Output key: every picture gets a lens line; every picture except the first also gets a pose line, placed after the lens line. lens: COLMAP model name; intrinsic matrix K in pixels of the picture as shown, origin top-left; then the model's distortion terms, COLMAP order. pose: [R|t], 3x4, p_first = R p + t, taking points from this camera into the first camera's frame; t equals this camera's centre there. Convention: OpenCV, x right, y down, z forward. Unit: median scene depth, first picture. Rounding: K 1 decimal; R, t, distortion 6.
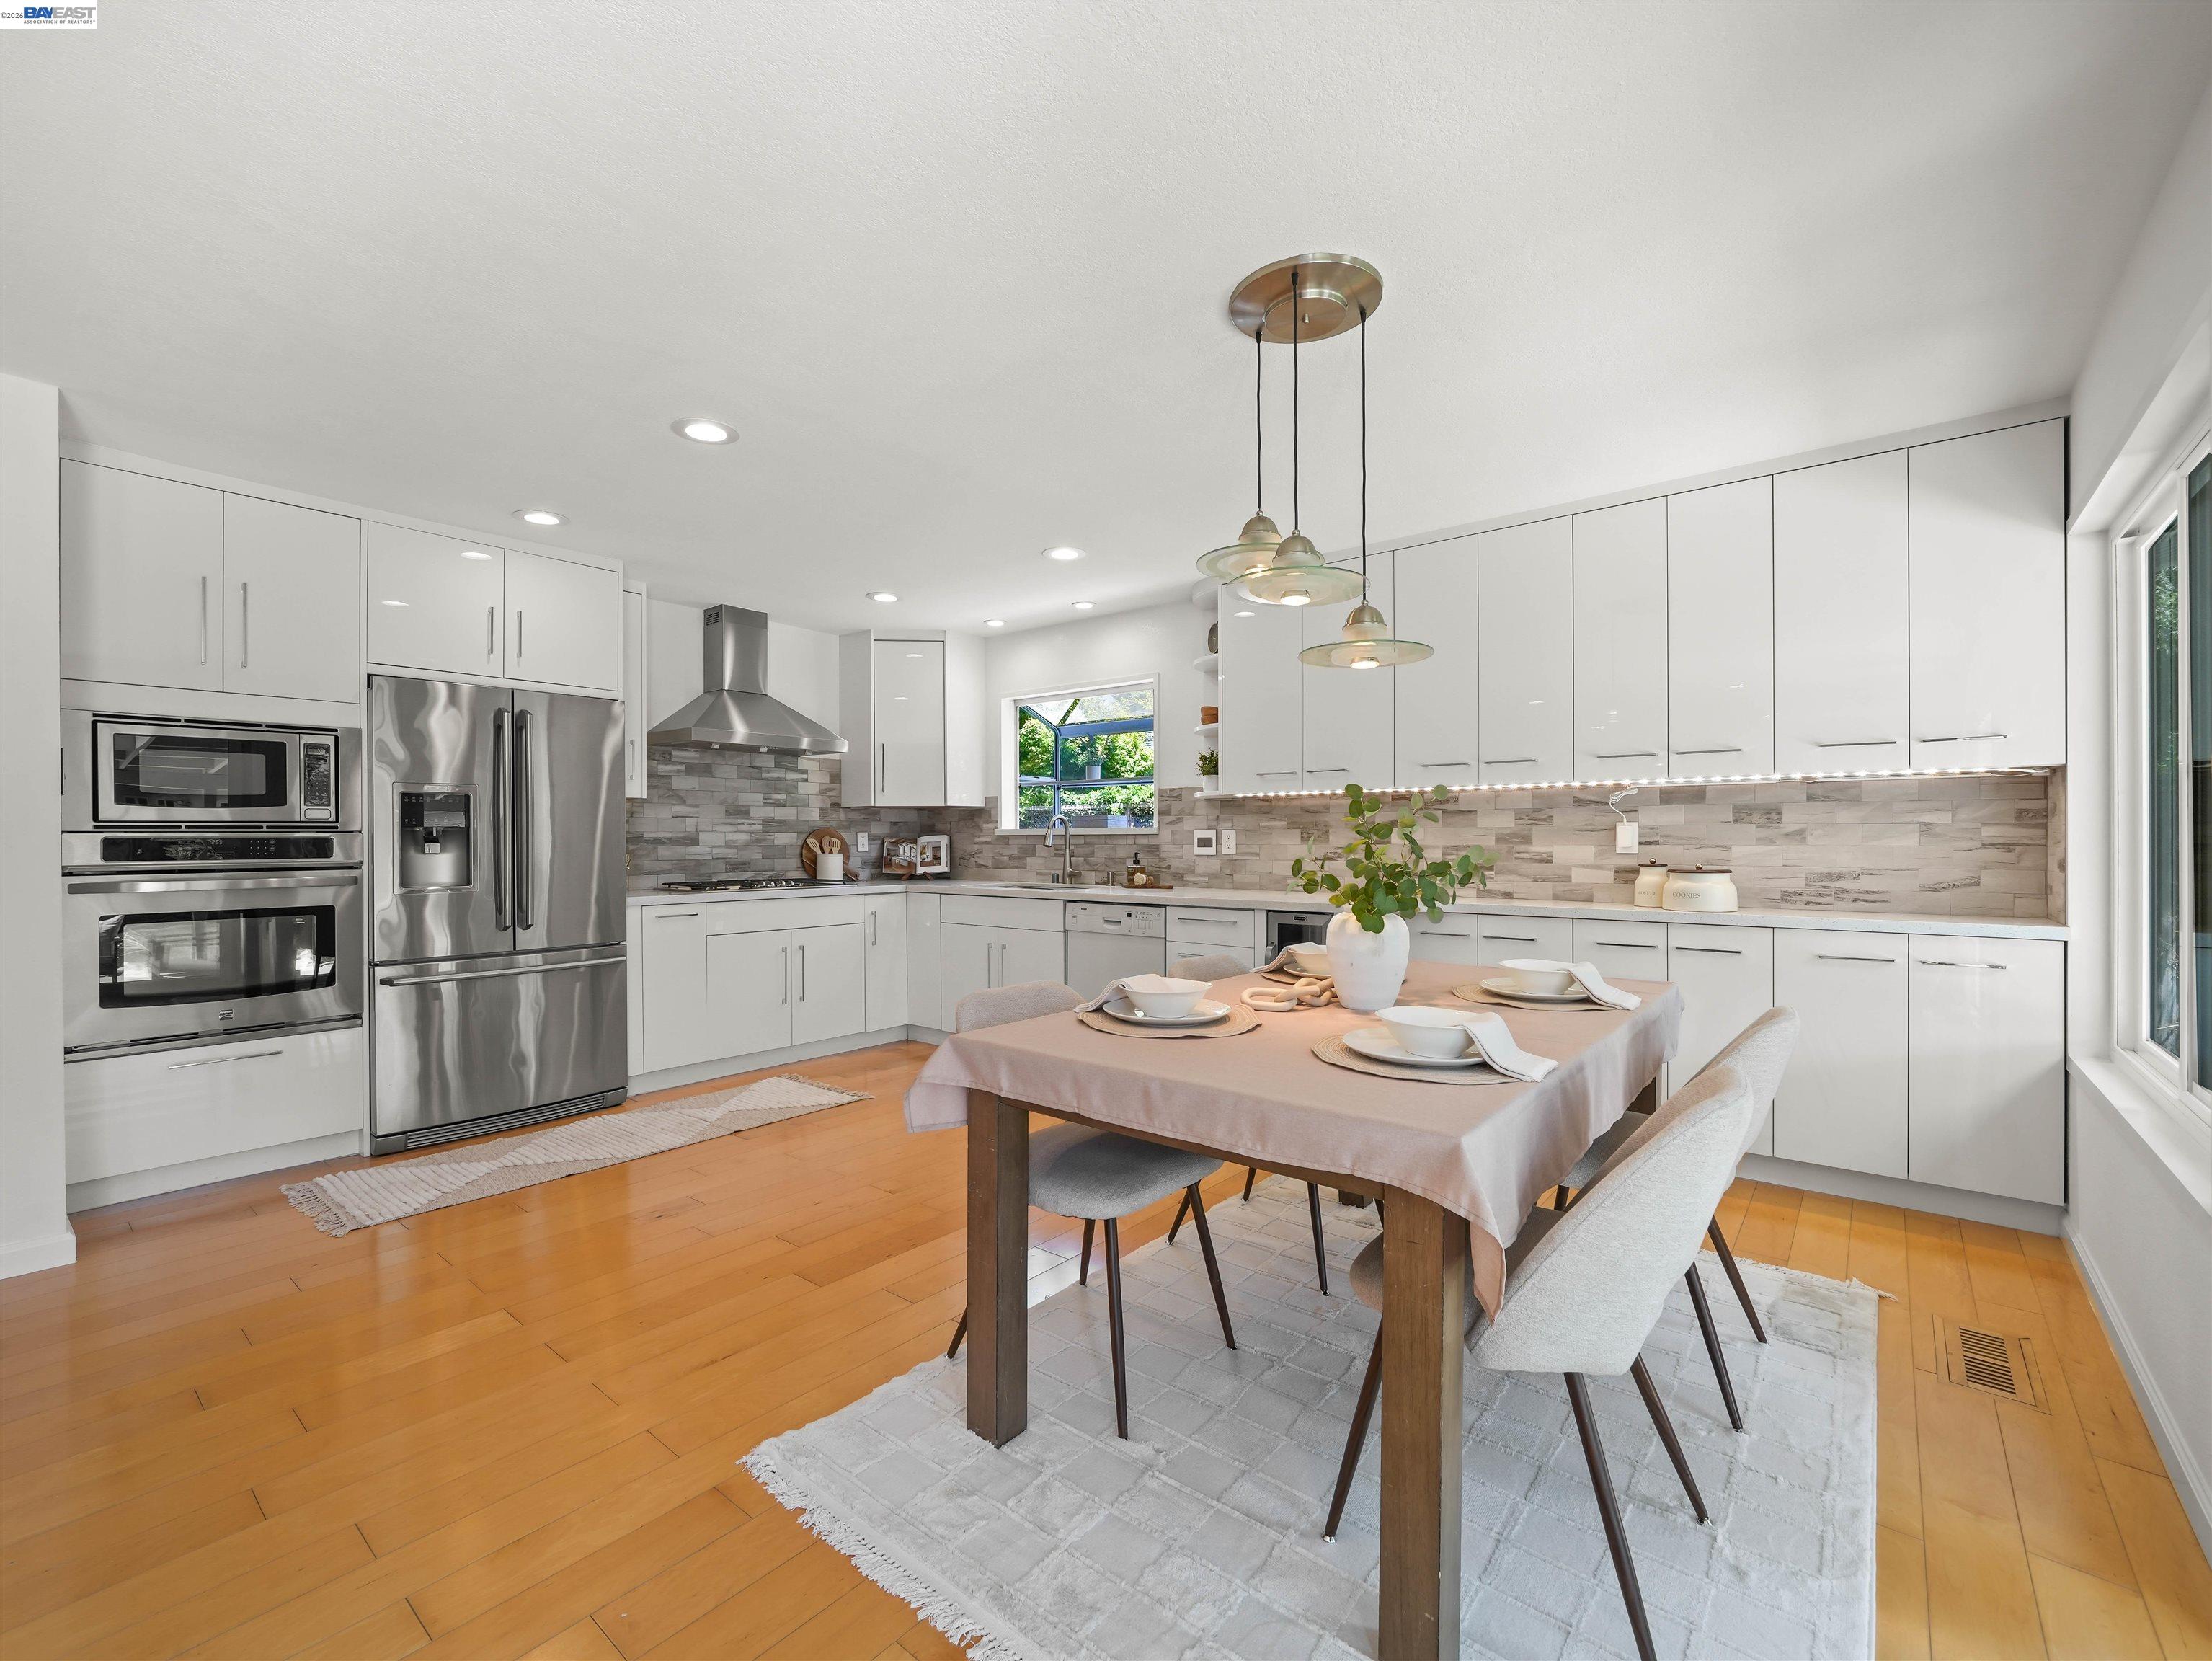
lens RADIAL K [[944.3, 0, 1102.3], [0, 944.3, 833.4], [0, 0, 1]] dist [-0.002715, -0.000958]
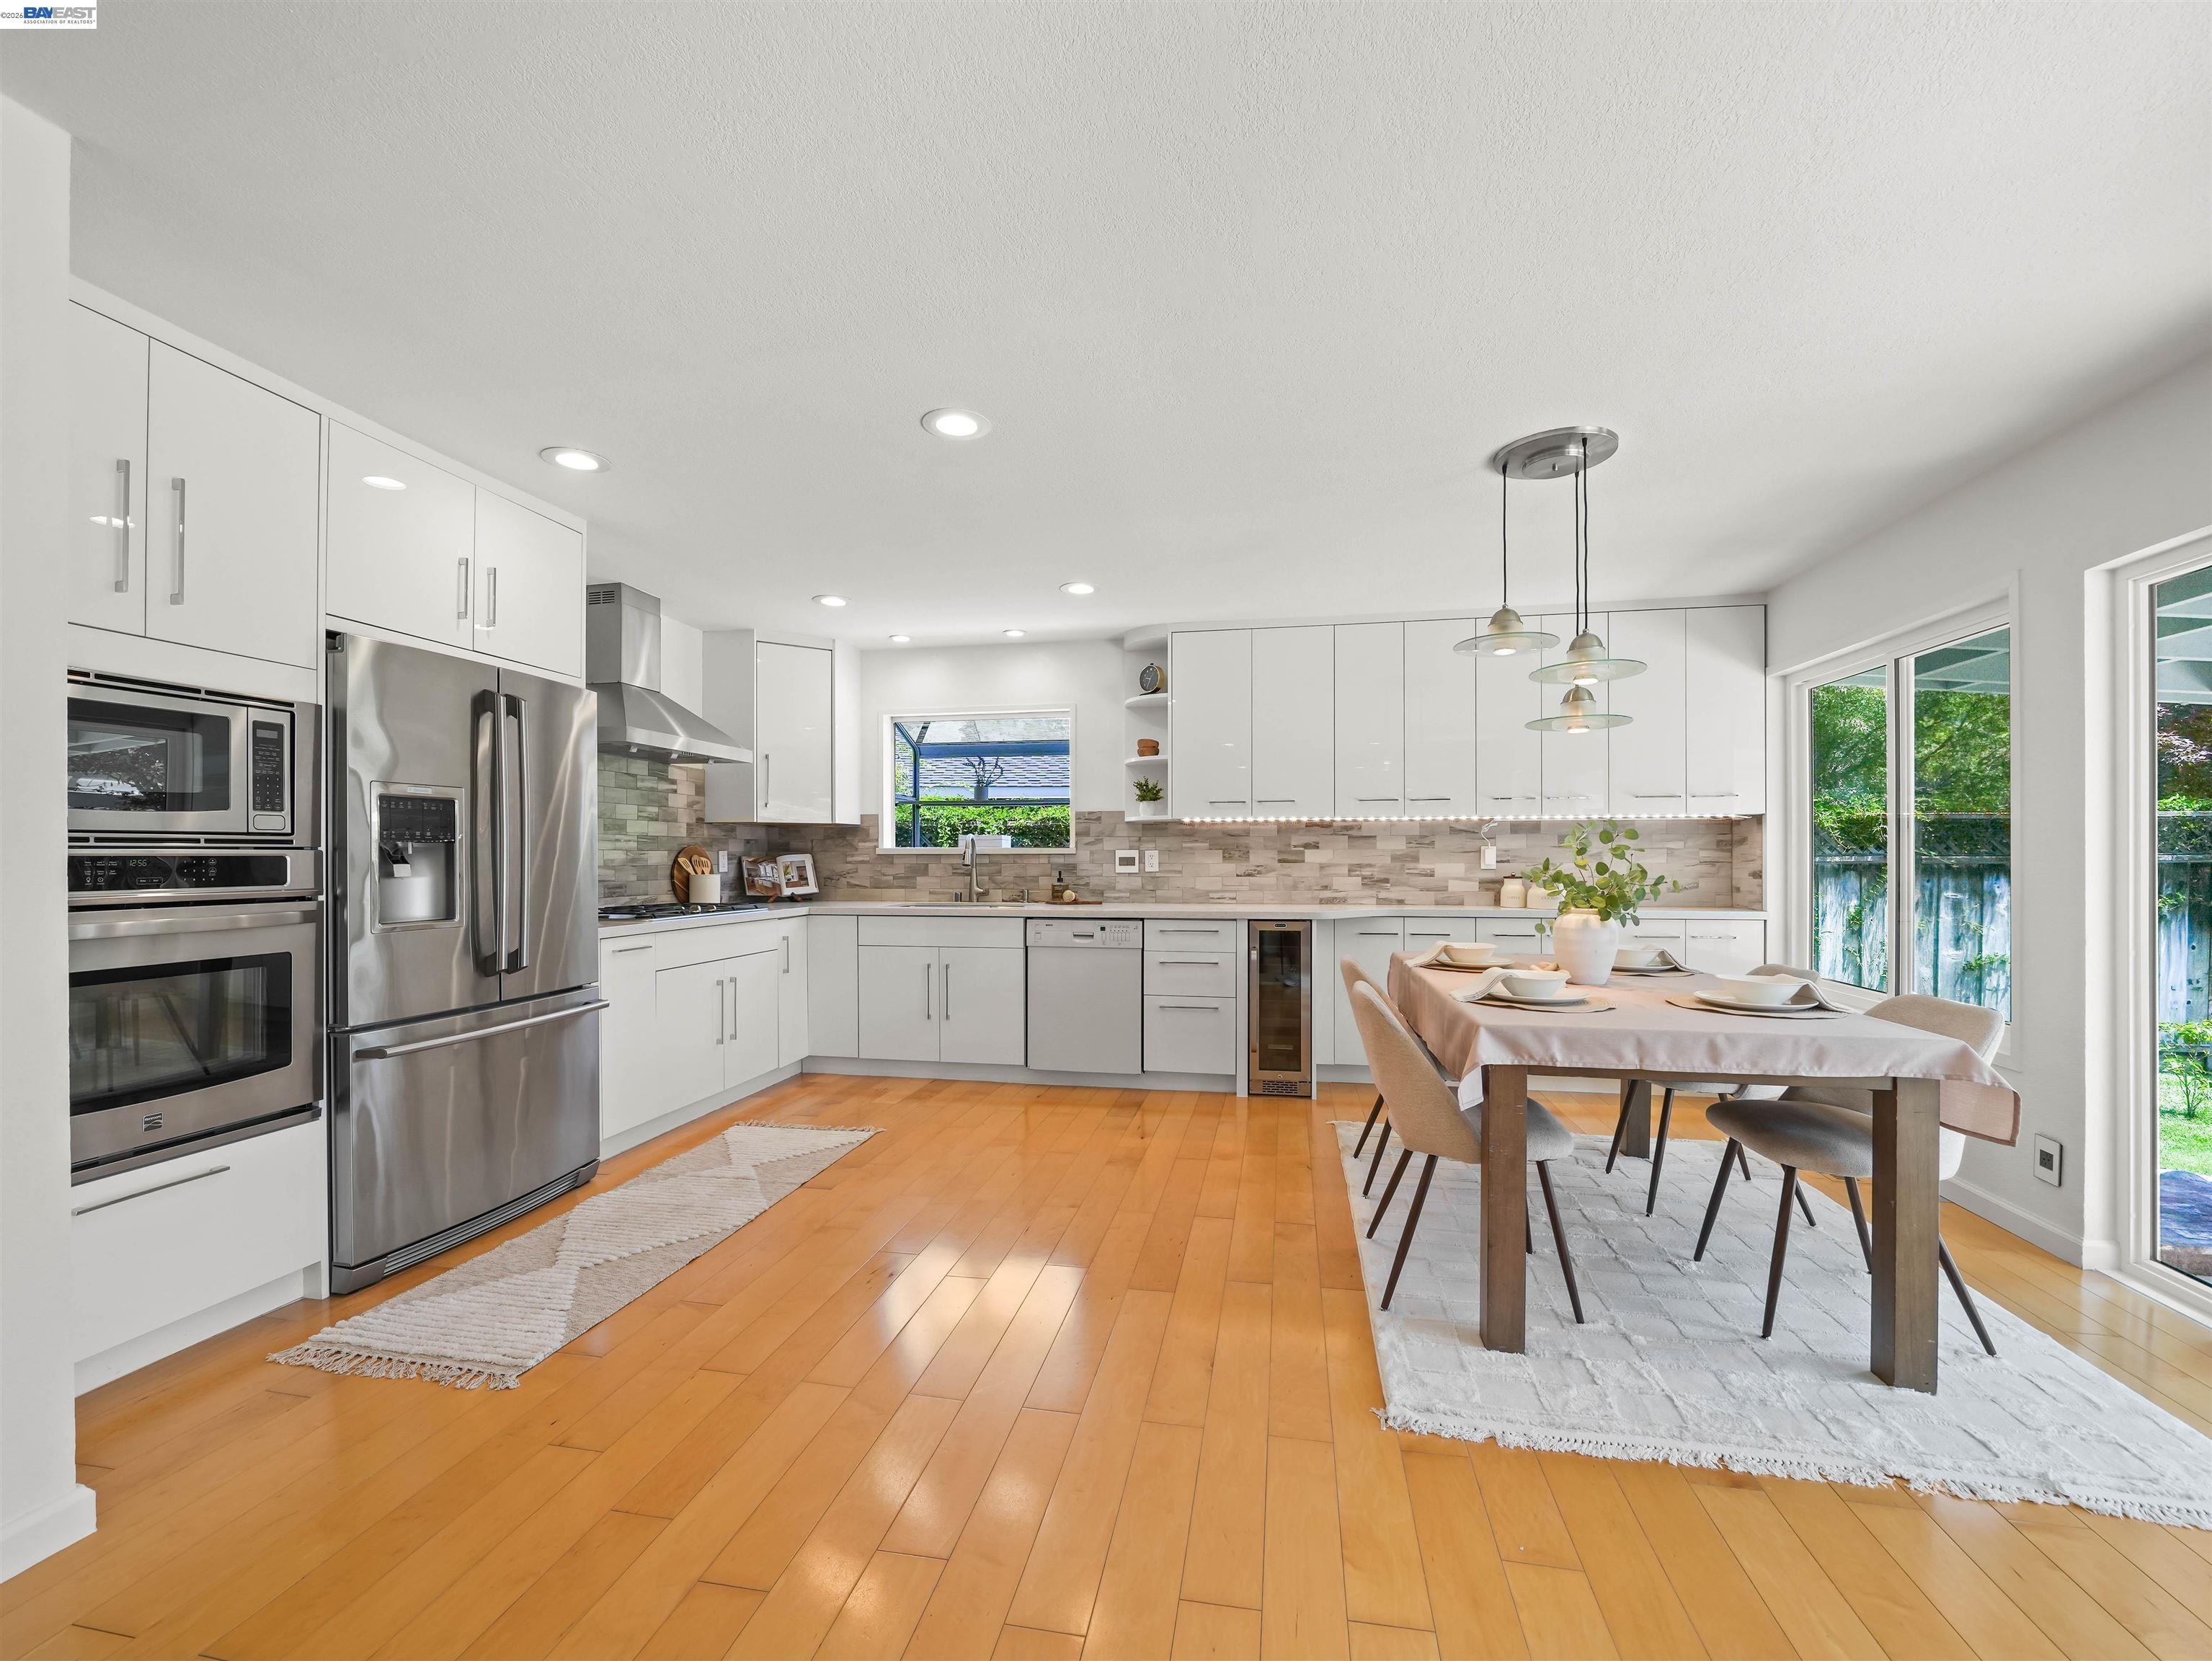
lens RADIAL K [[900.9, 0, 1102.1], [0, 900.9, 848.5], [0, 0, 1]] dist [-0.012822, 0.000710]
pose [[0.880848, 0.005703, 0.473364, -0.435004], [-0.003627, 0.999979, -0.005298, 0.000002], [-0.473384, 0.002950, 0.880851, 0.088111]]
